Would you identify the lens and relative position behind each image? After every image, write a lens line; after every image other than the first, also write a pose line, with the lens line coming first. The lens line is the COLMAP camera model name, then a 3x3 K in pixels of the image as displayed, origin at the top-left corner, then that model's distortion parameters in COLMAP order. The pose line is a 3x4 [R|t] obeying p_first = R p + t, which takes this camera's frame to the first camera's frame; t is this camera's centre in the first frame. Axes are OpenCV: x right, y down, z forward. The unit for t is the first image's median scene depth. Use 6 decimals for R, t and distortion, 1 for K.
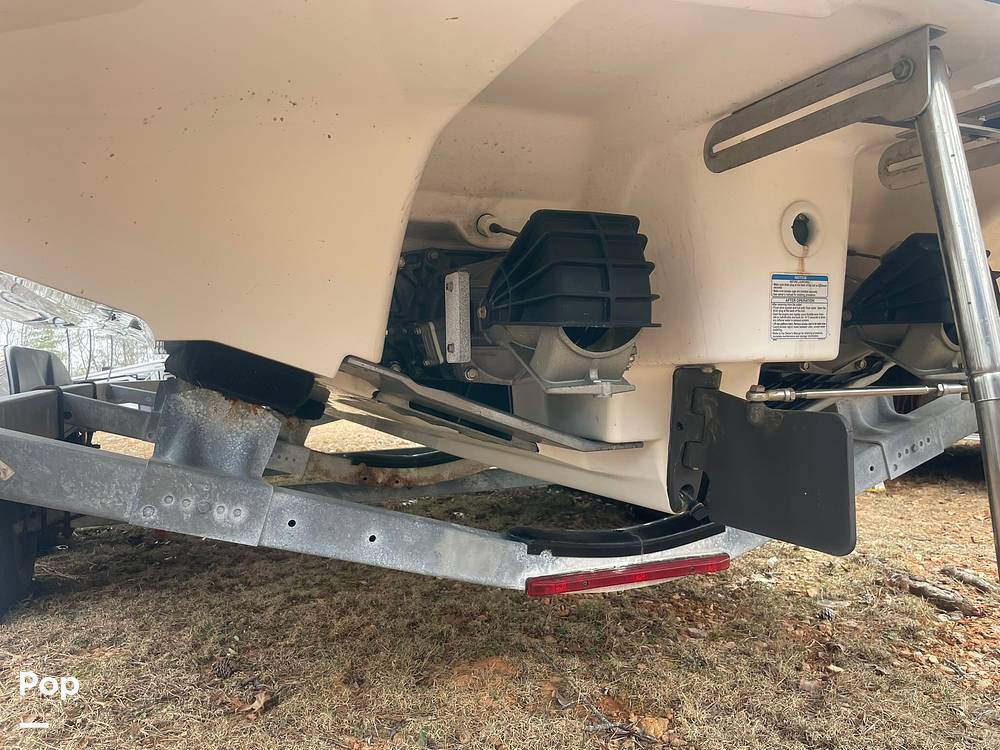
lens RADIAL K [[761.2, 0, 490.0], [0, 761.2, 366.6], [0, 0, 1]] dist [0.092760, -0.128461]
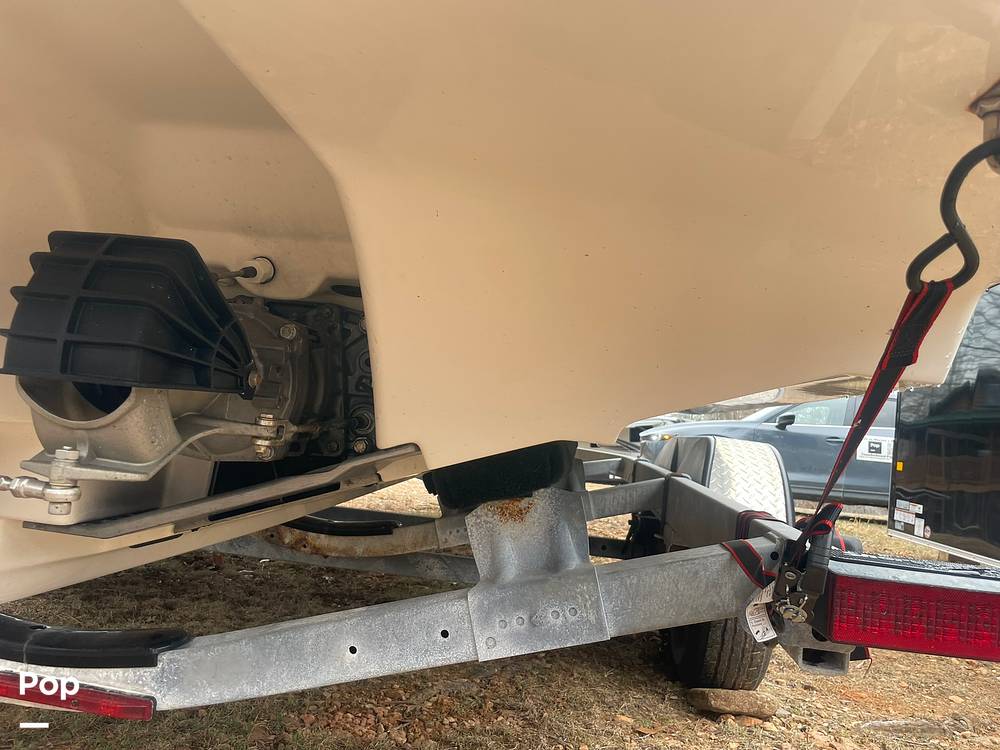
lens RADIAL K [[761.3, 0, 503.3], [0, 761.3, 367.0], [0, 0, 1]] dist [0.089530, -0.121630]
pose [[0.859771, 0.071866, -0.505598, 1.002501], [-0.122224, 0.990232, -0.067091, -0.056393], [0.495838, 0.119479, 0.860157, 0.552280]]
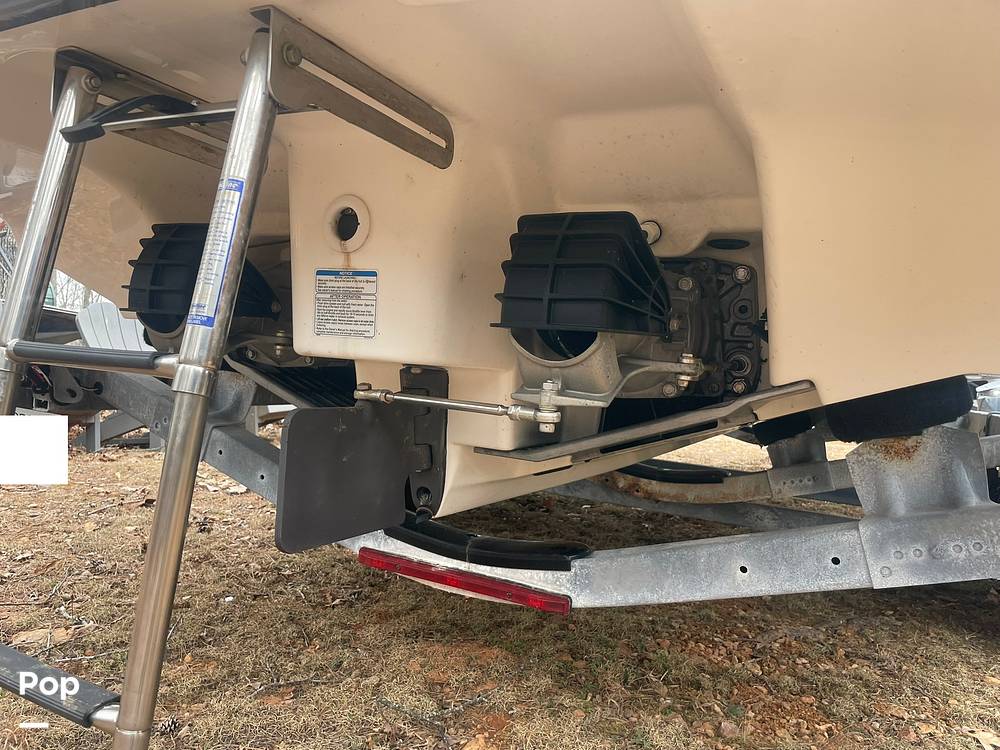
lens RADIAL K [[761.2, 0, 490.0], [0, 761.2, 366.6], [0, 0, 1]] dist [0.092760, -0.128461]
pose [[0.618612, 0.073502, -0.782251, 0.981540], [-0.090704, 0.995639, 0.021823, -0.026663], [0.780443, 0.057454, 0.622581, 0.413643]]
